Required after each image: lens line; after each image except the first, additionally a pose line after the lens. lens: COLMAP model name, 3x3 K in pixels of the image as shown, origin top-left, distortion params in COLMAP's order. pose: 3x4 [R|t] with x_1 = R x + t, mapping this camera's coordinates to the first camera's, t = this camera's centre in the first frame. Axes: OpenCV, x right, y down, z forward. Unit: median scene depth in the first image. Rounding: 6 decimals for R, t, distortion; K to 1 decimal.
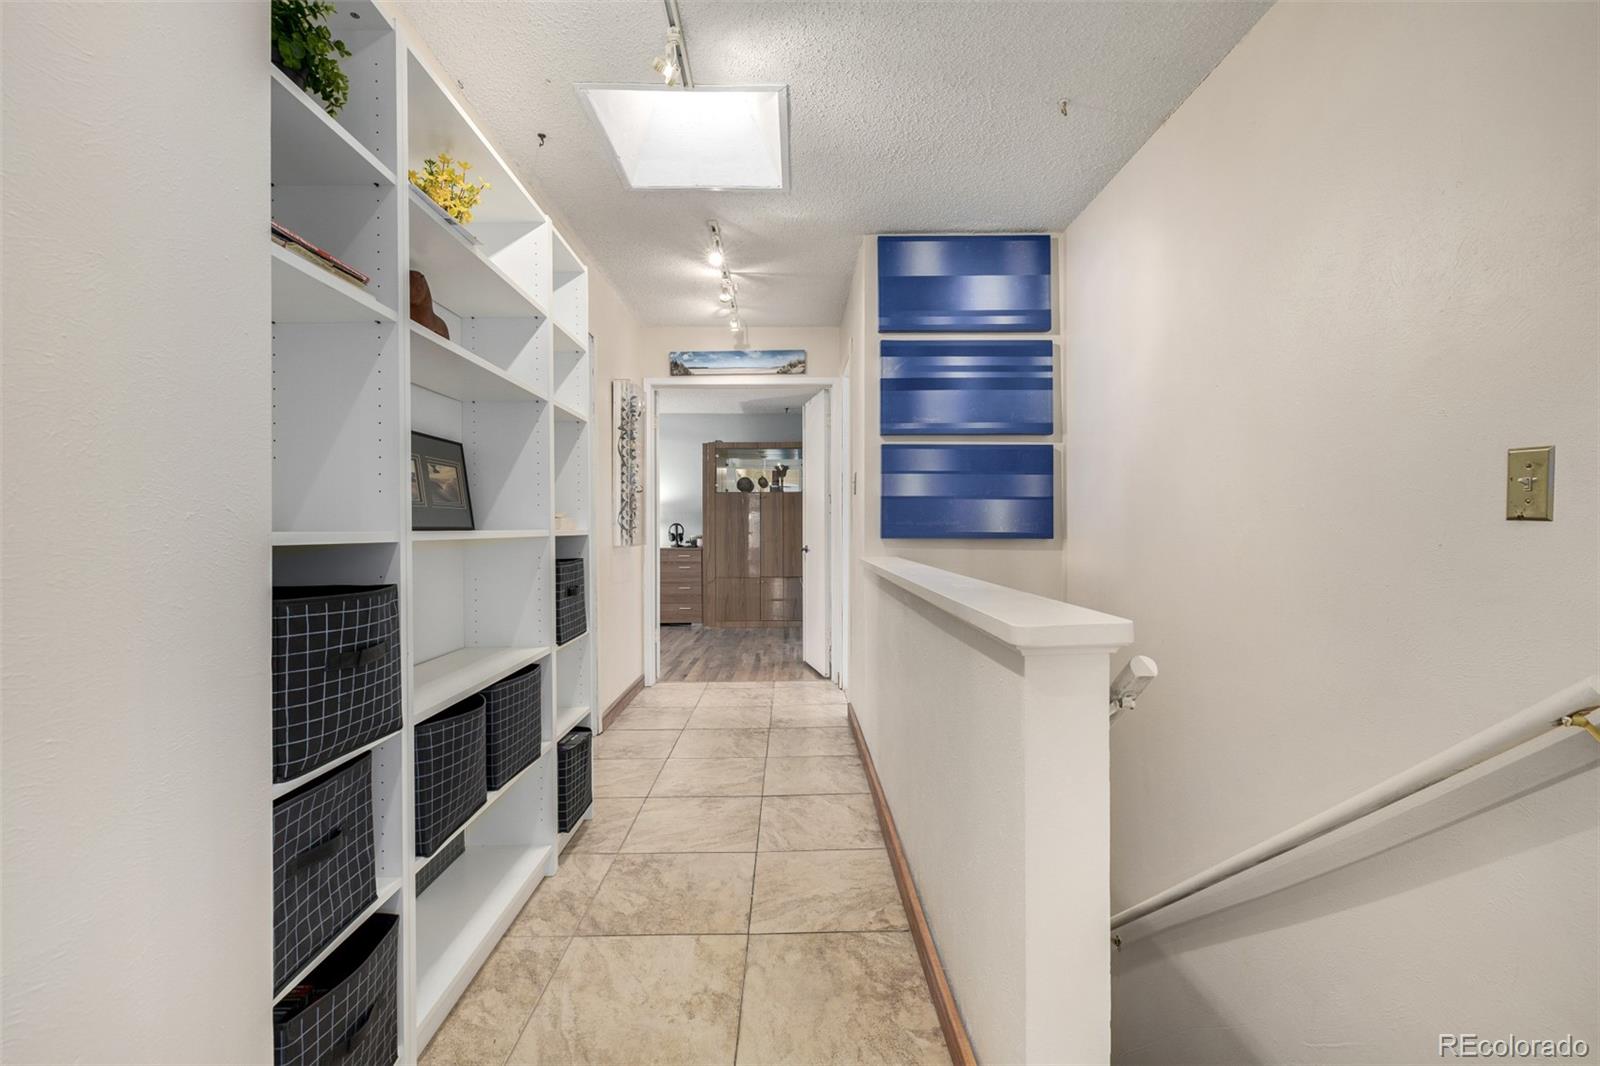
lens RADIAL K [[670.0, 0, 798.6], [0, 670.0, 529.8], [0, 0, 1]] dist [-0.001263, 0.000816]
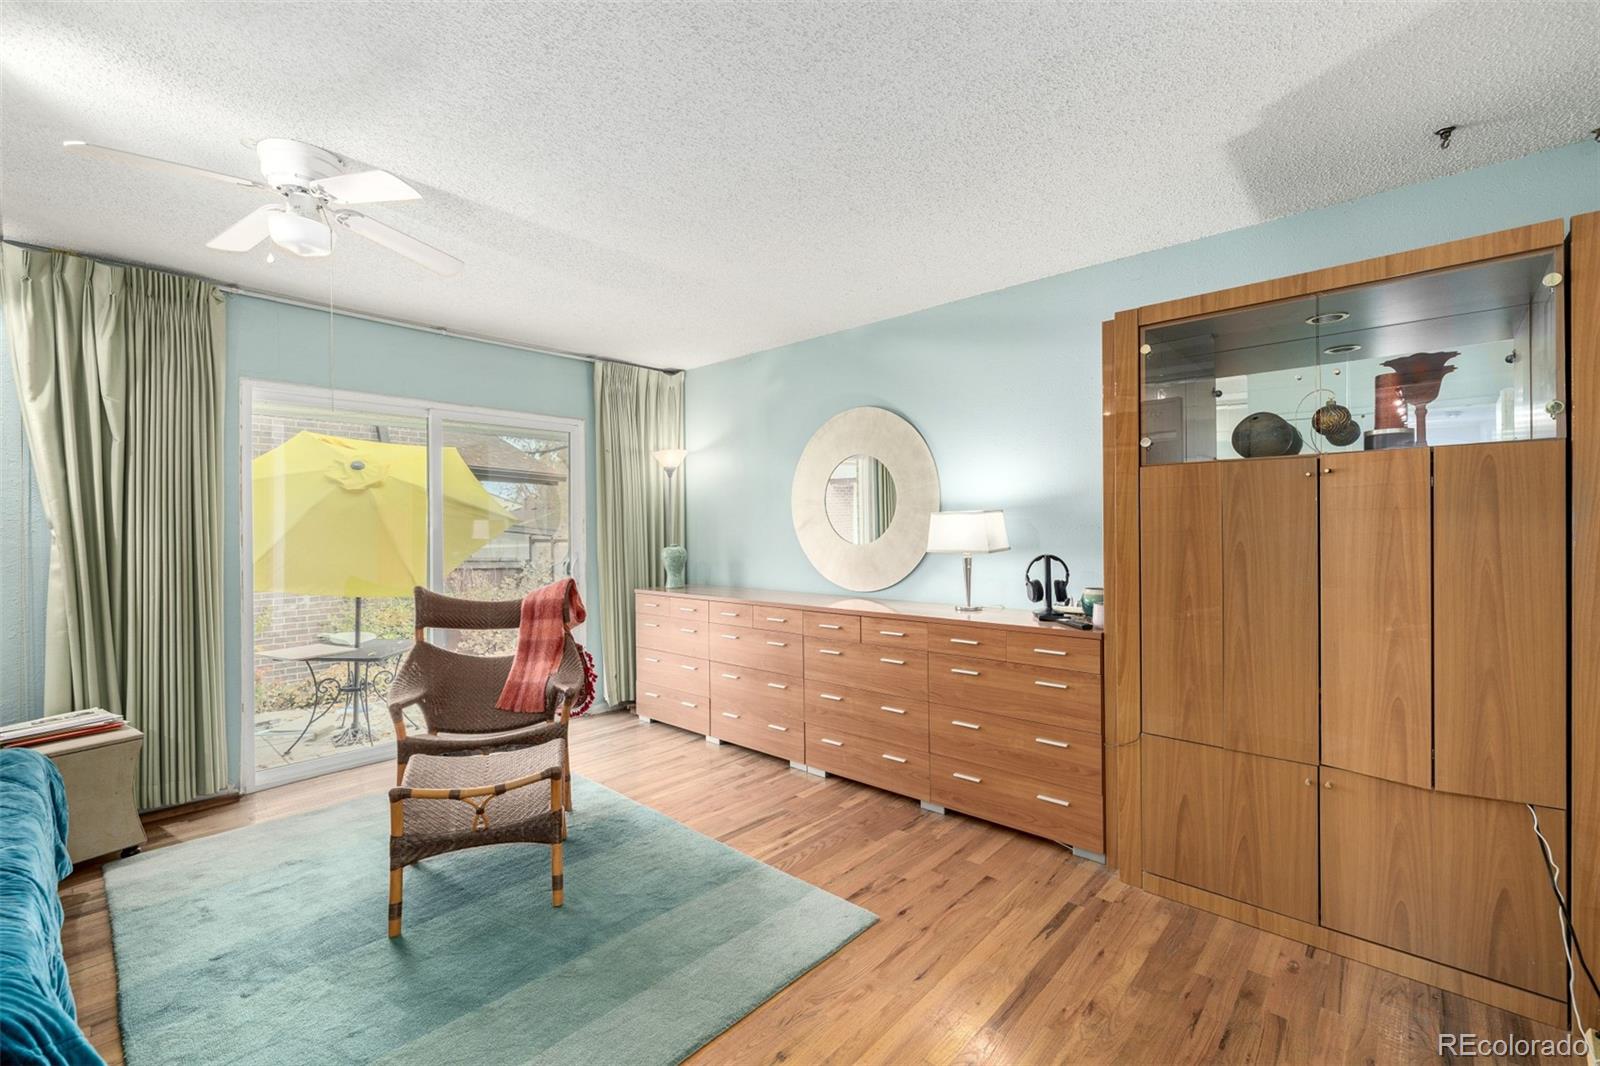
lens RADIAL K [[679.5, 0, 800.0], [0, 679.5, 533.0], [0, 0, 1]] dist [0.001581, 0.000395]
pose [[0.736743, -0.002271, -0.676169, -0.024129], [0.004395, 0.999989, 0.001430, -0.023116], [0.676159, -0.004026, 0.736745, 0.618877]]
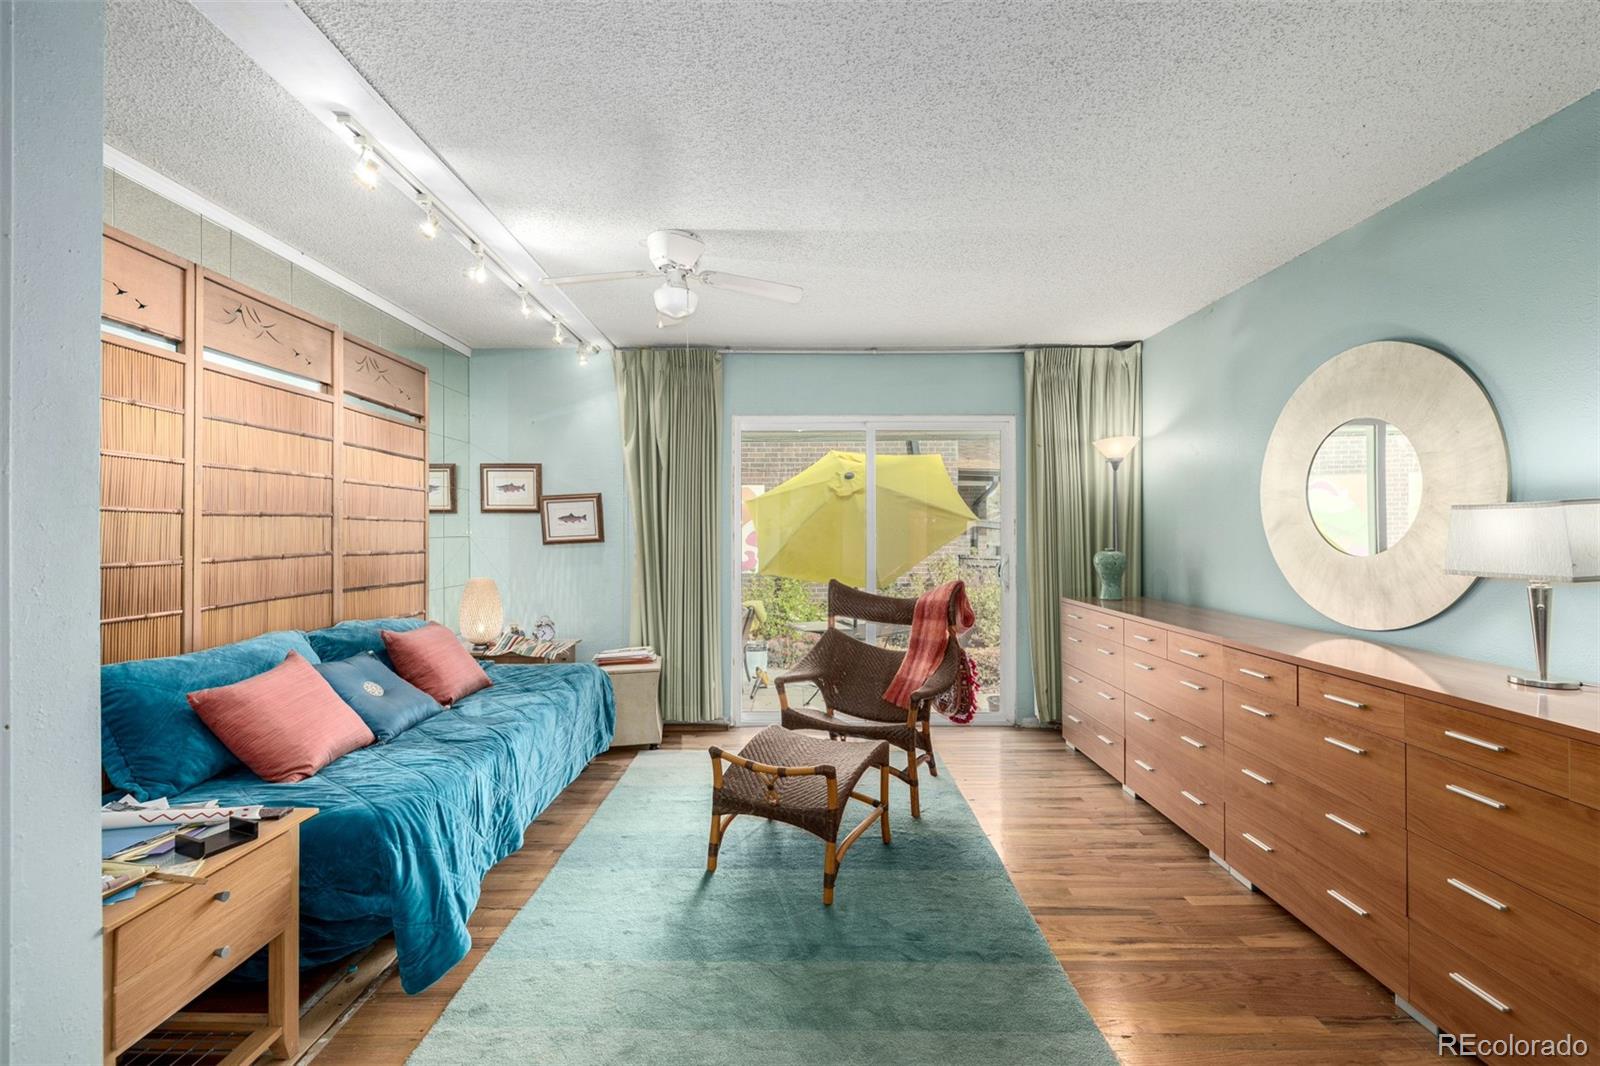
lens RADIAL K [[670.0, 0, 798.6], [0, 670.0, 529.8], [0, 0, 1]] dist [-0.001263, 0.000816]
pose [[-0.001779, -0.001642, -0.999997, -0.009104], [-0.005823, 0.999982, -0.001631, -0.024468], [0.999981, 0.005820, -0.001788, 0.742773]]
